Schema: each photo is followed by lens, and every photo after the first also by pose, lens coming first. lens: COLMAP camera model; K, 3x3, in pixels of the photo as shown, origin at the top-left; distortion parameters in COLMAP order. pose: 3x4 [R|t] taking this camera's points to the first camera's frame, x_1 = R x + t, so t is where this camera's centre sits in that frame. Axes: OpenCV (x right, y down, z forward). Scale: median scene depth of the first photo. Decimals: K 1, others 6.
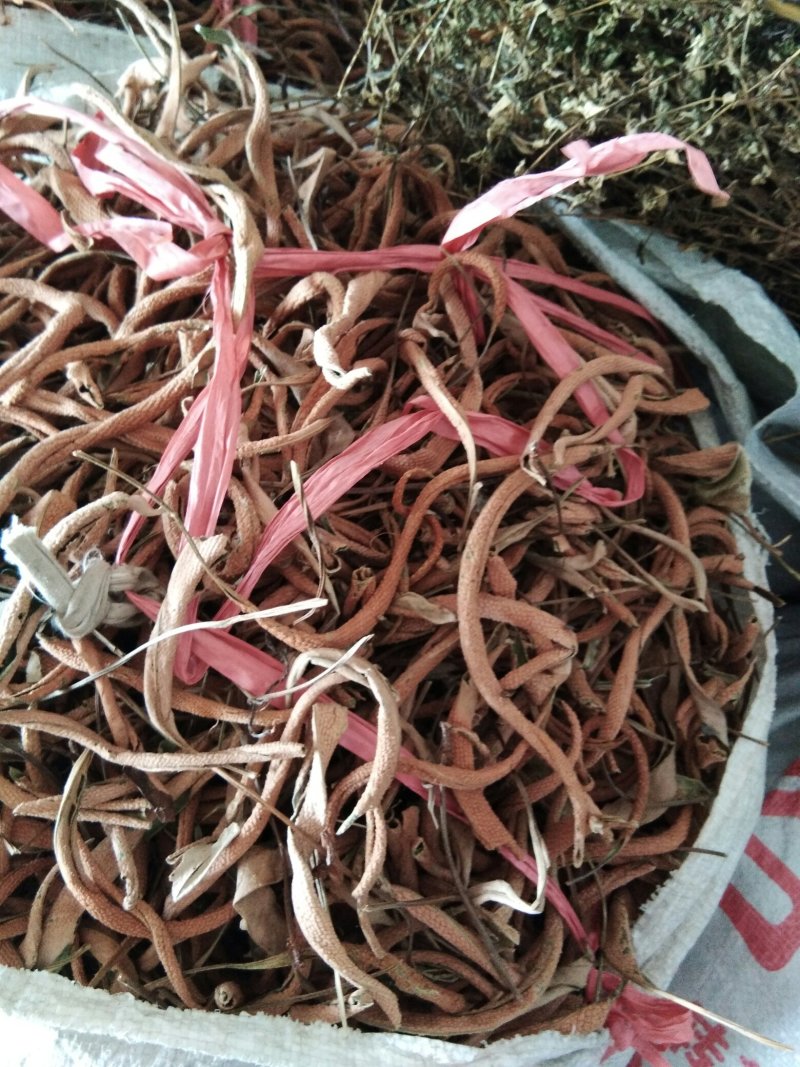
lens RADIAL K [[836.3, 0, 411.2], [0, 836.3, 542.9], [0, 0, 1]] dist [0.121845, -0.202987]
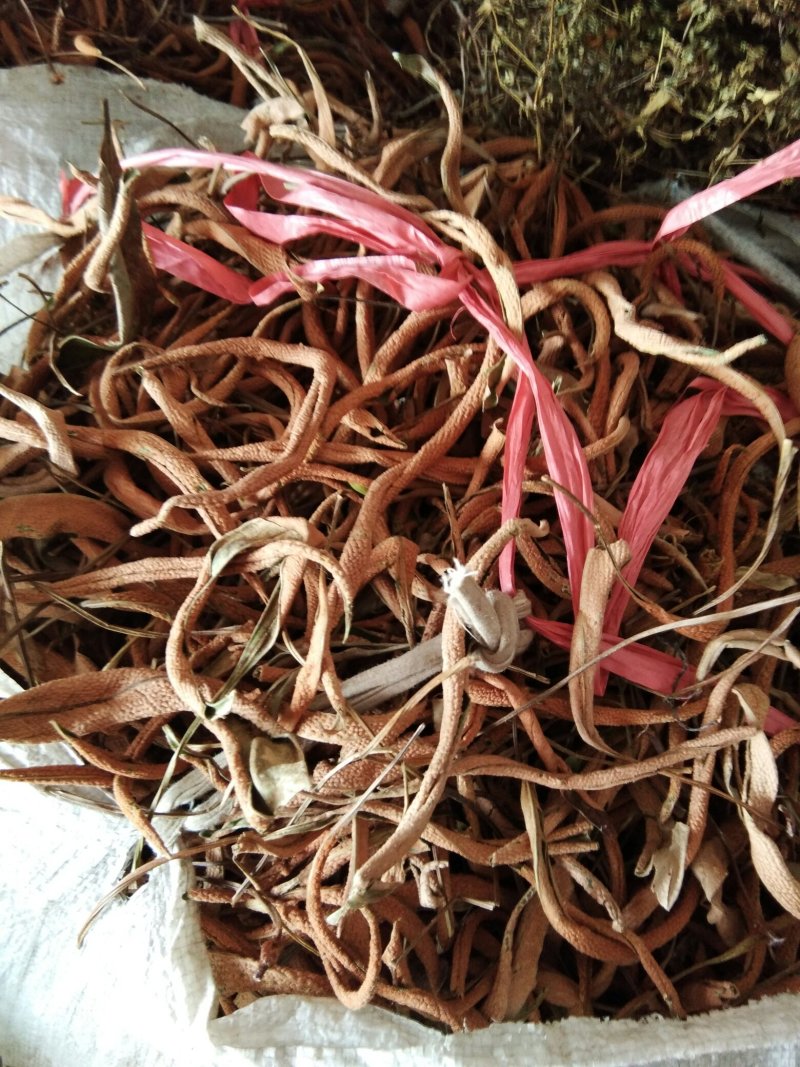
lens RADIAL K [[836.3, 0, 411.2], [0, 836.3, 542.9], [0, 0, 1]] dist [0.121845, -0.202987]
pose [[0.966574, -0.197403, 0.163603, -0.533106], [0.201529, 0.979443, -0.008853, -0.040307], [-0.158492, 0.041528, 0.986487, 0.043886]]
